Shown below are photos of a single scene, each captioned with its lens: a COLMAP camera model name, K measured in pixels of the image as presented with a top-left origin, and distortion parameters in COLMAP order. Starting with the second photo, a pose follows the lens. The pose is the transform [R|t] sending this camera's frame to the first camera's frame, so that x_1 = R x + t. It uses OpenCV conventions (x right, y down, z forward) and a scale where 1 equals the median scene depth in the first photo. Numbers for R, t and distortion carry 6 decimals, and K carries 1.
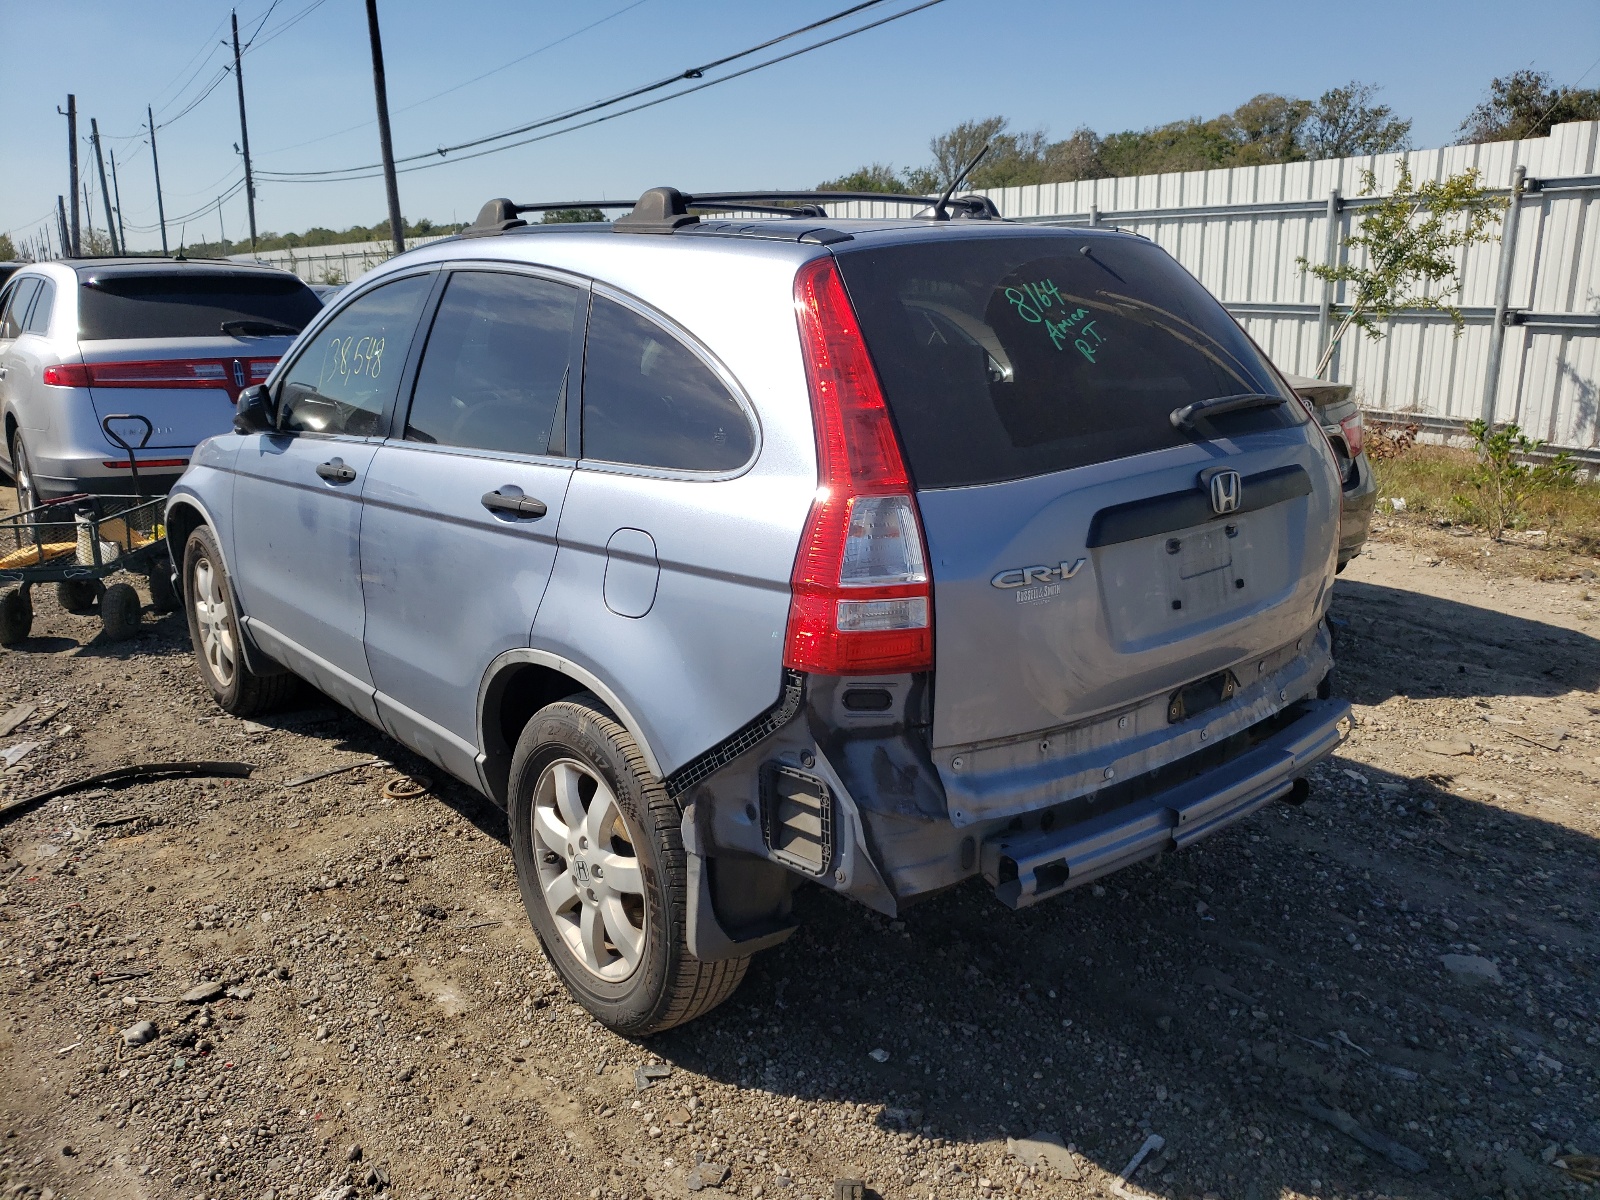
lens RADIAL K [[1260.0, 0, 800.0], [0, 1260.0, 600.0], [0, 0, 1]] dist [0.002215, 0.008298]
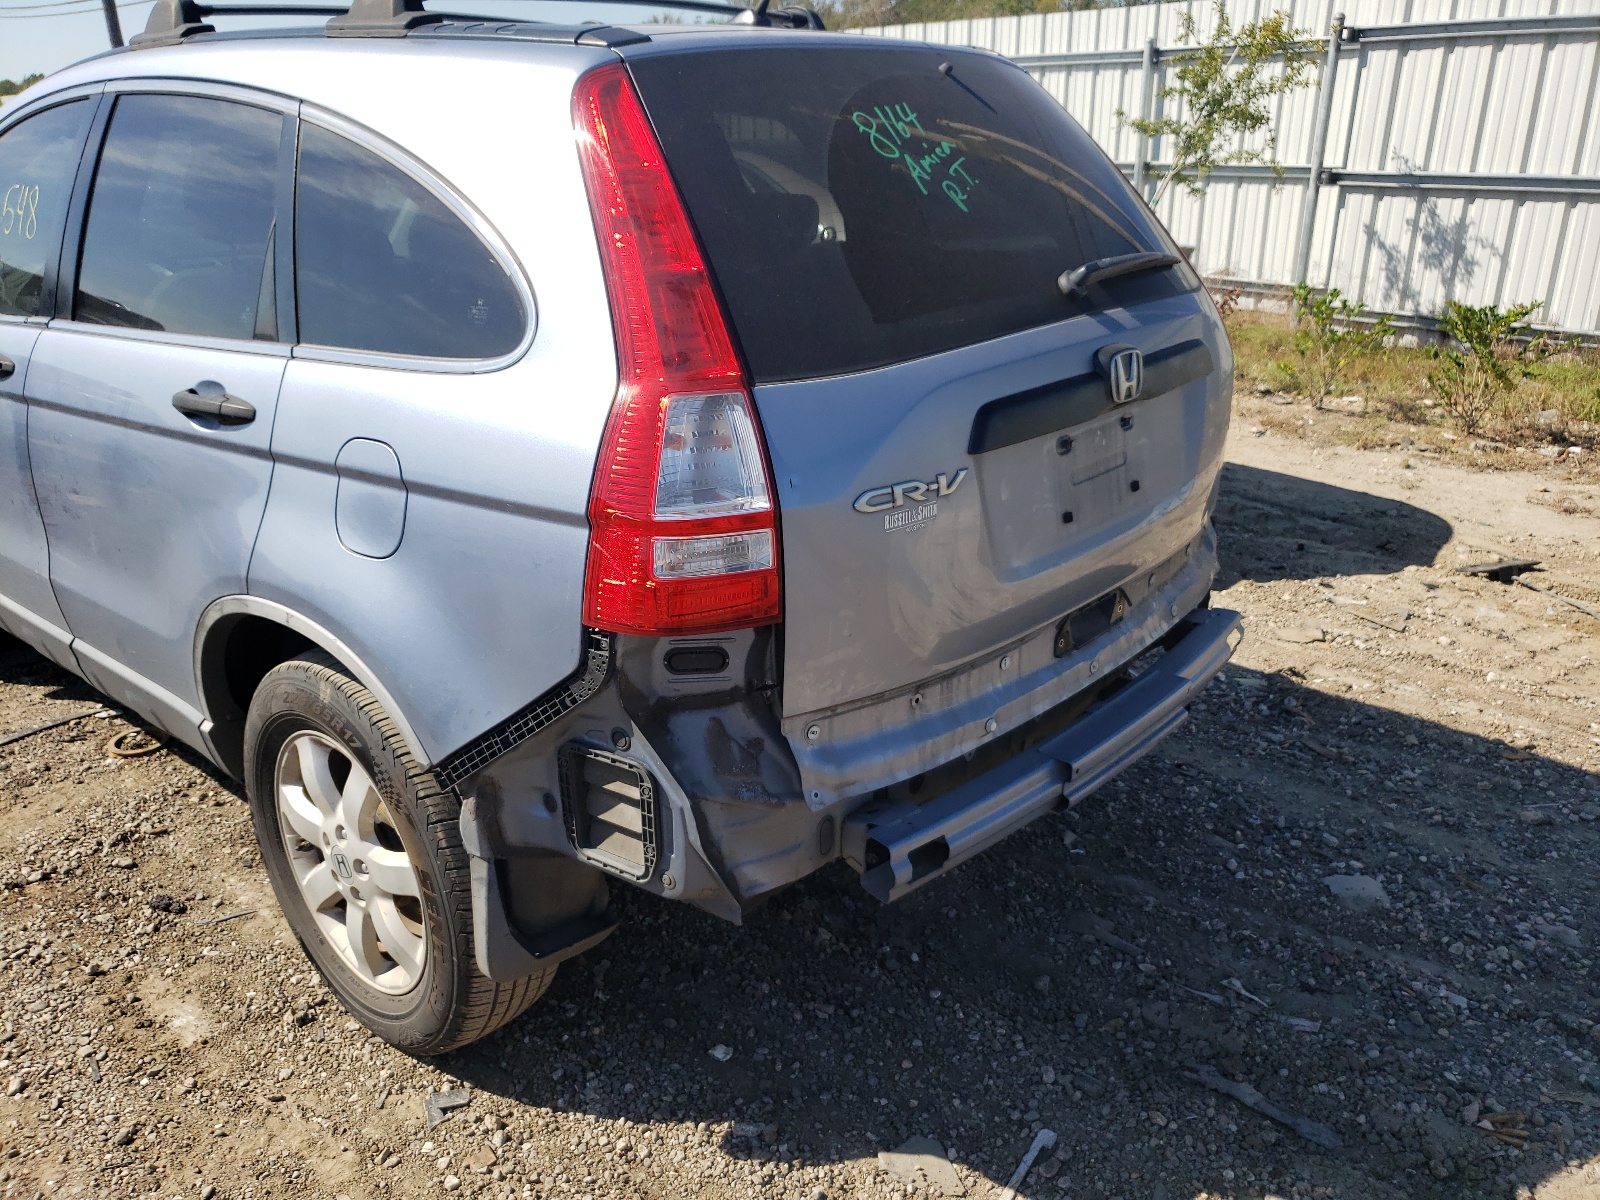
lens RADIAL K [[1260.0, 0, 800.0], [0, 1260.0, 600.0], [0, 0, 1]] dist [0.002215, 0.008298]
pose [[0.987940, -0.045829, 0.147902, 0.003736], [0.030841, 0.994297, 0.102085, -0.026868], [-0.151737, -0.096293, 0.983719, 0.189541]]
